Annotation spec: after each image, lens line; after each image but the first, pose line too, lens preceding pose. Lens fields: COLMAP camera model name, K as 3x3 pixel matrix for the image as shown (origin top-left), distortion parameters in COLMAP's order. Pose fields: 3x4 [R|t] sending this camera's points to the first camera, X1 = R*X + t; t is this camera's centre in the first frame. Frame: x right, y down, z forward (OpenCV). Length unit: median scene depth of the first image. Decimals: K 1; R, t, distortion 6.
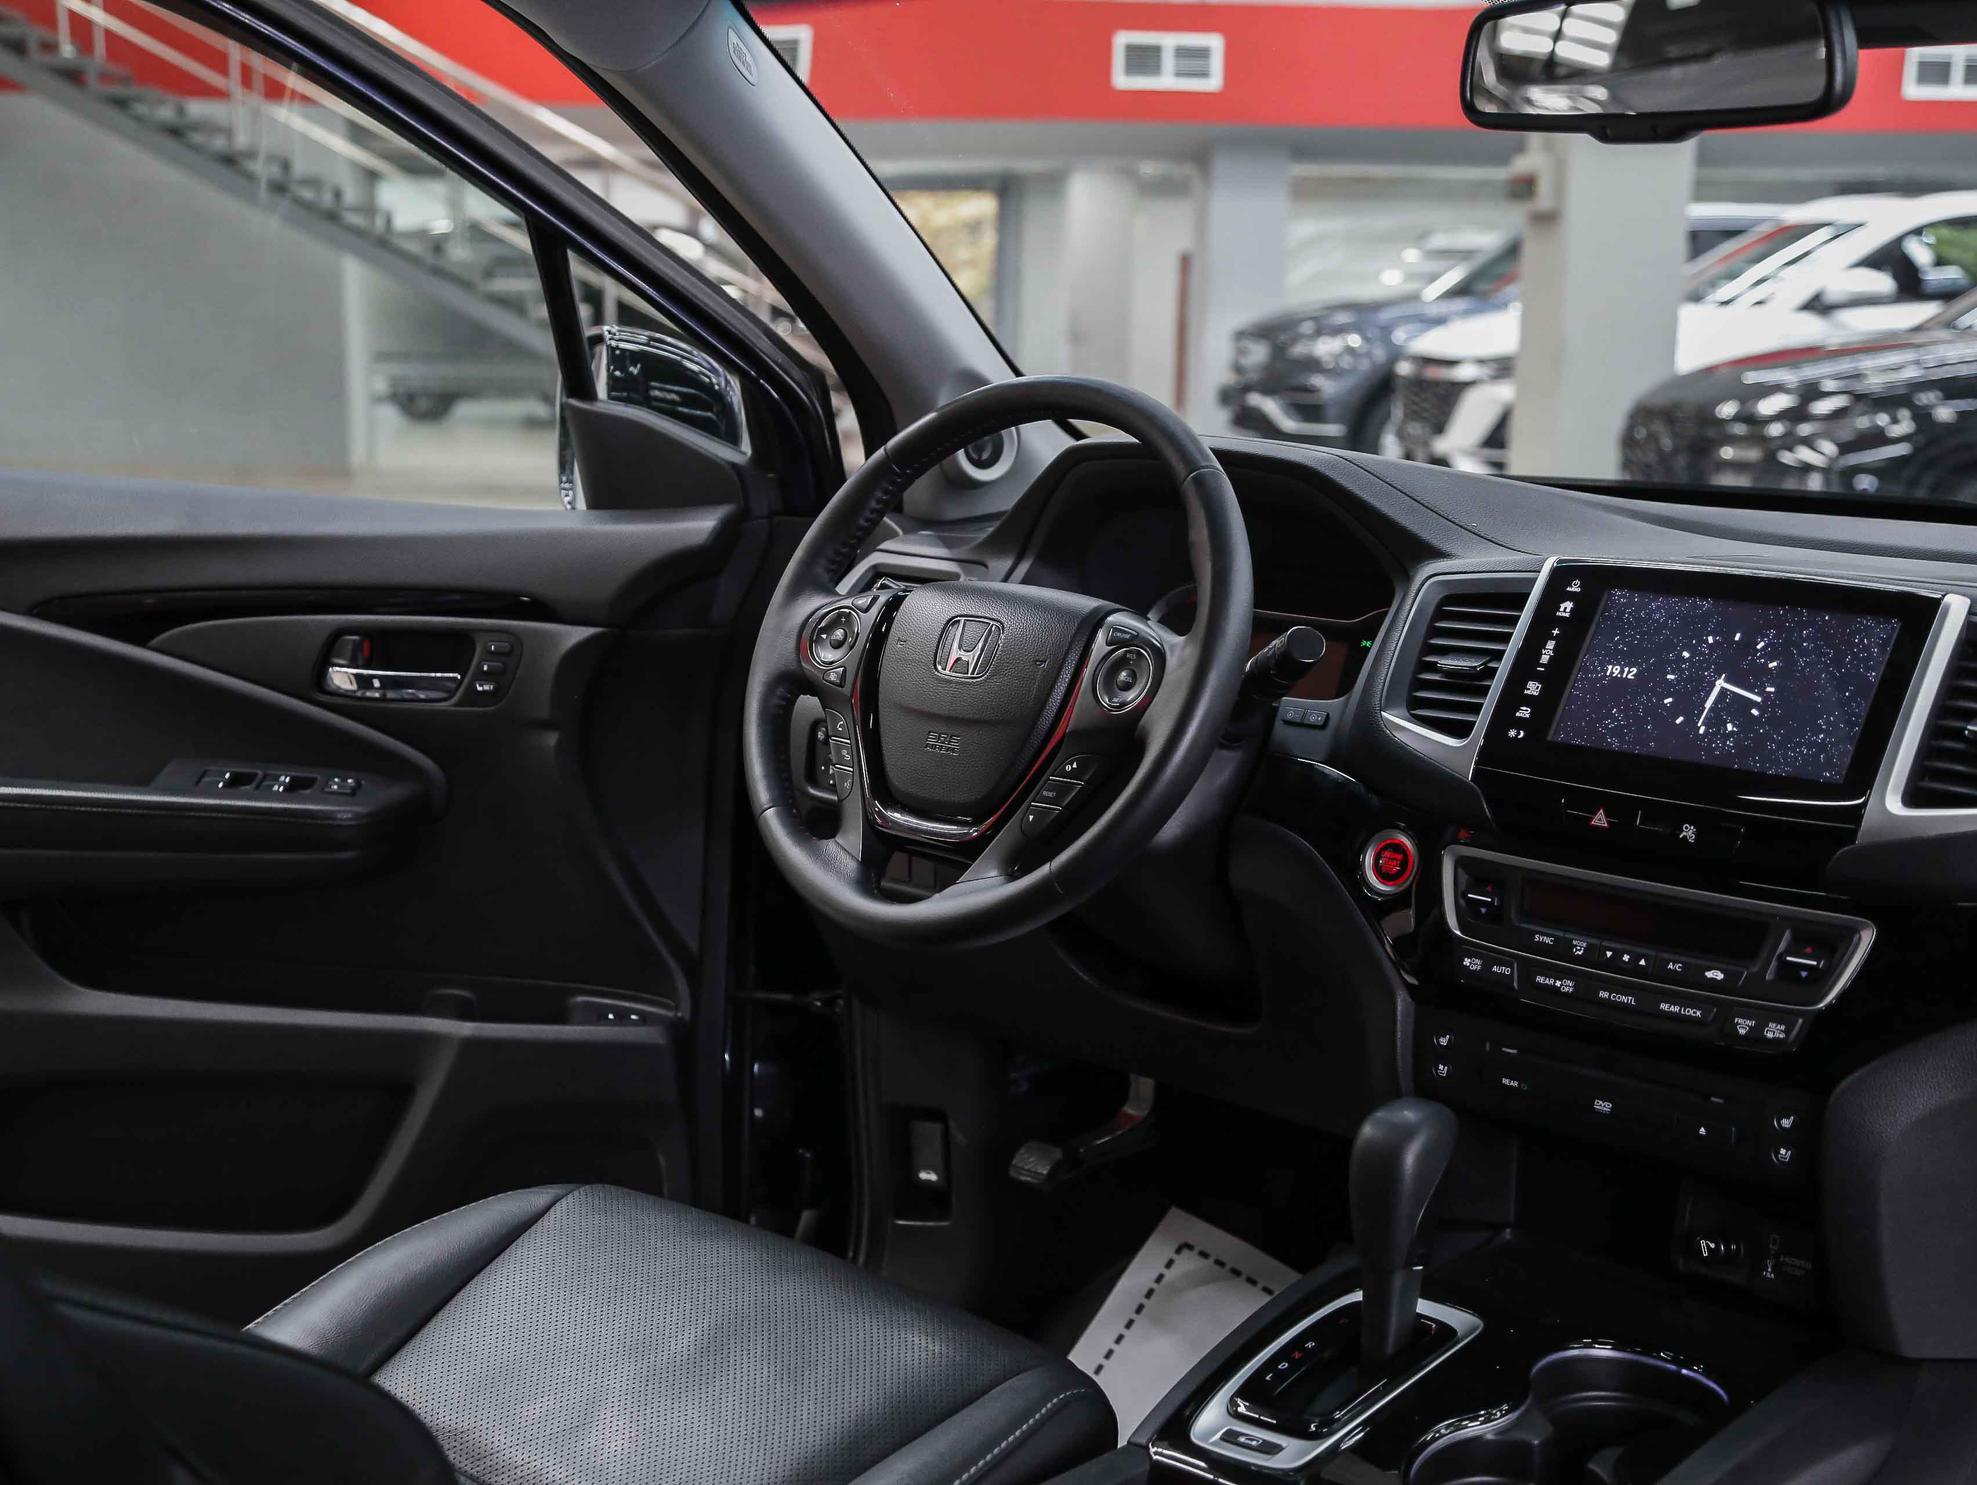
lens RADIAL K [[2754.3, 0, 992.2], [0, 2754.3, 761.5], [0, 0, 1]] dist [0.109954, 0.000000]
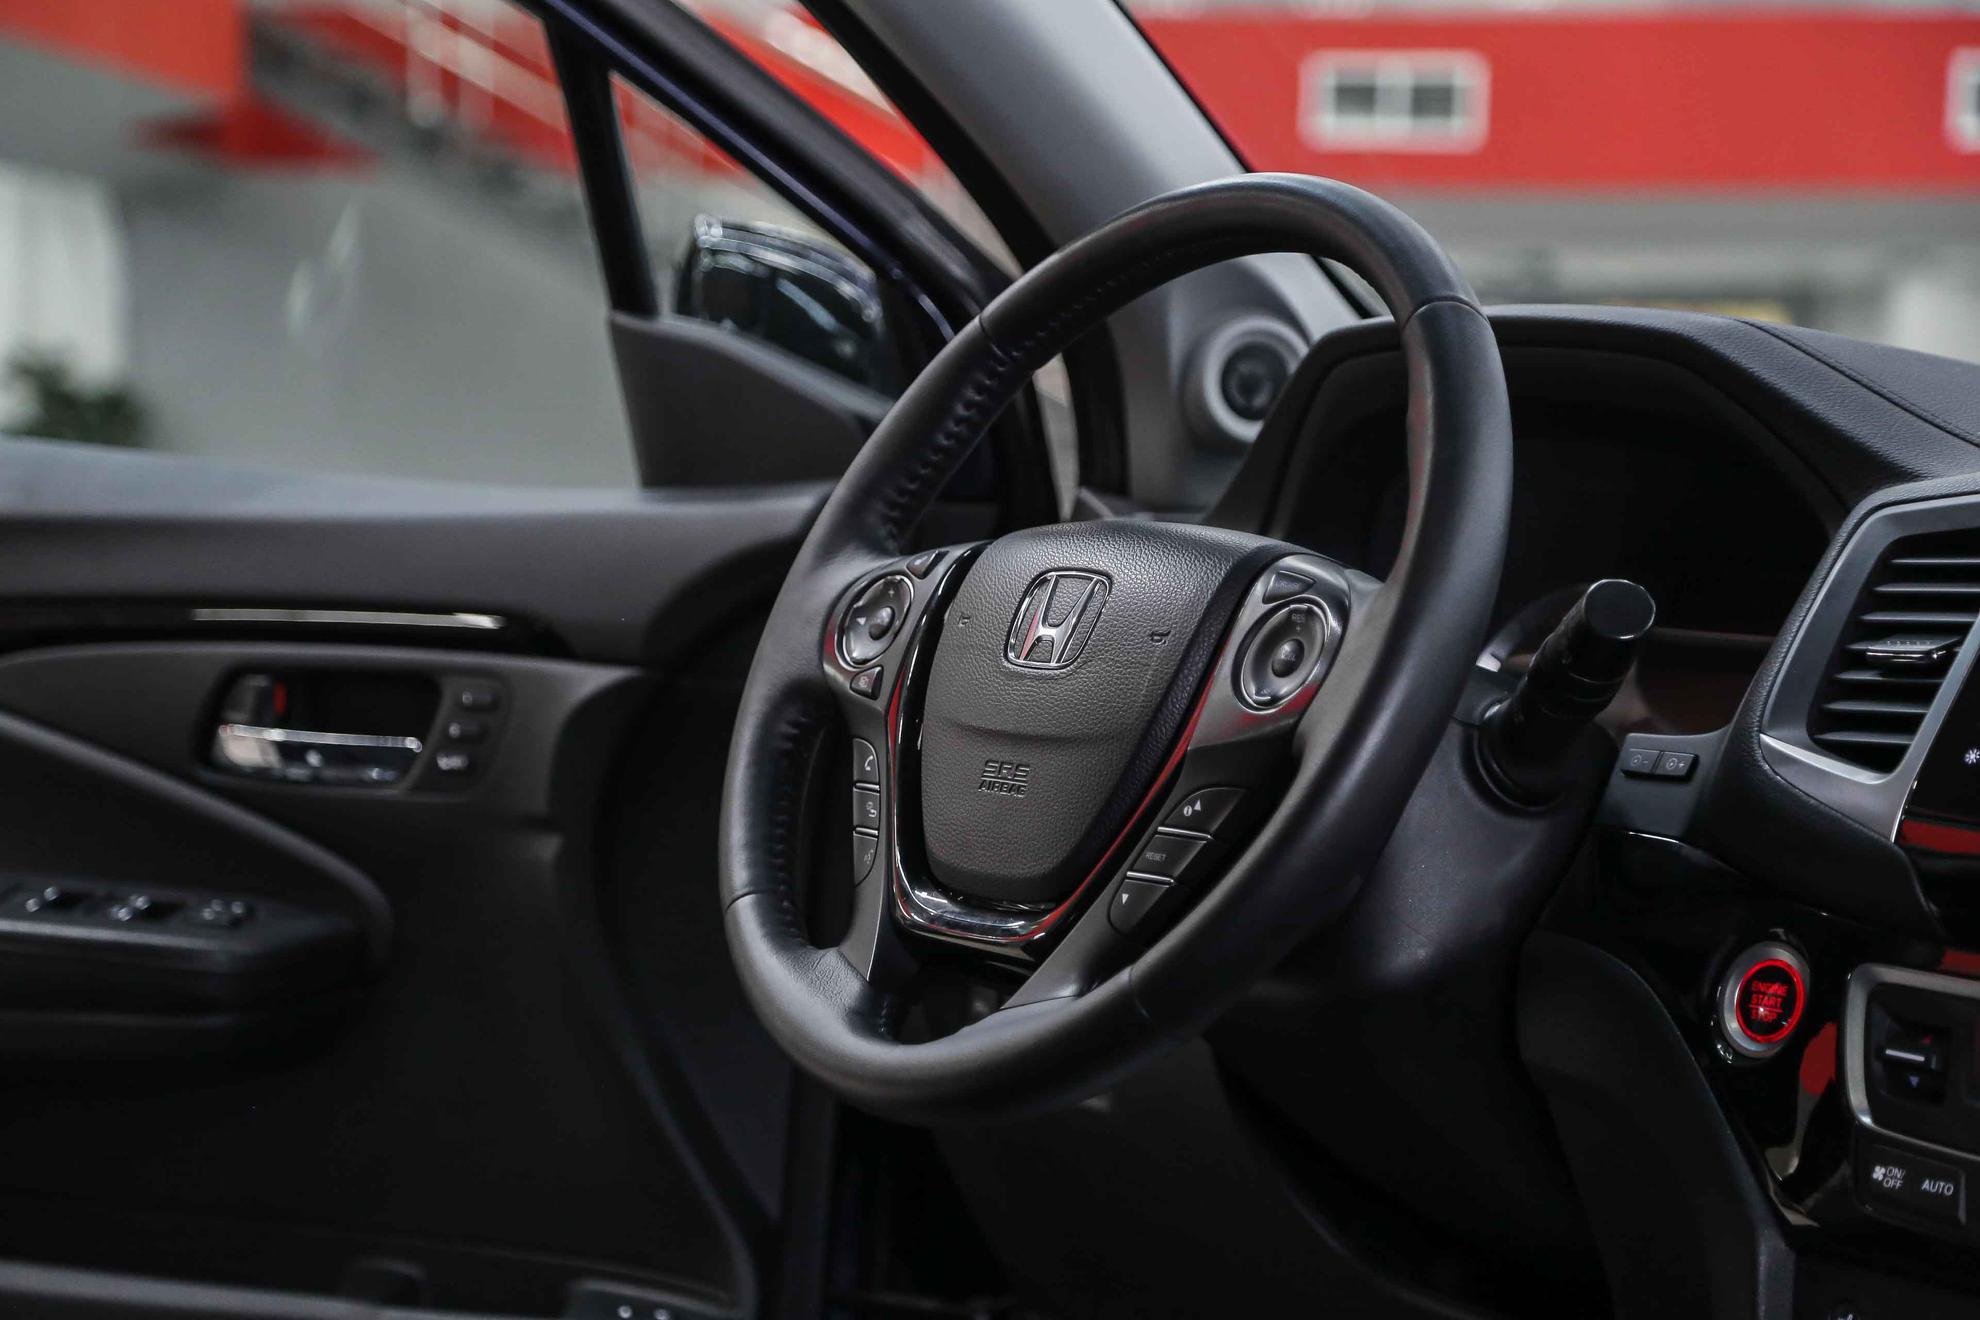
lens RADIAL K [[4164.2, 0, 948.3], [0, 4164.2, 654.3], [0, 0, 1]] dist [0.356937, 0.000000]
pose [[0.977899, 0.017144, -0.208374, 0.153609], [-0.043978, 0.991202, -0.124842, 0.077840], [0.204400, 0.131246, 0.970049, 0.128938]]
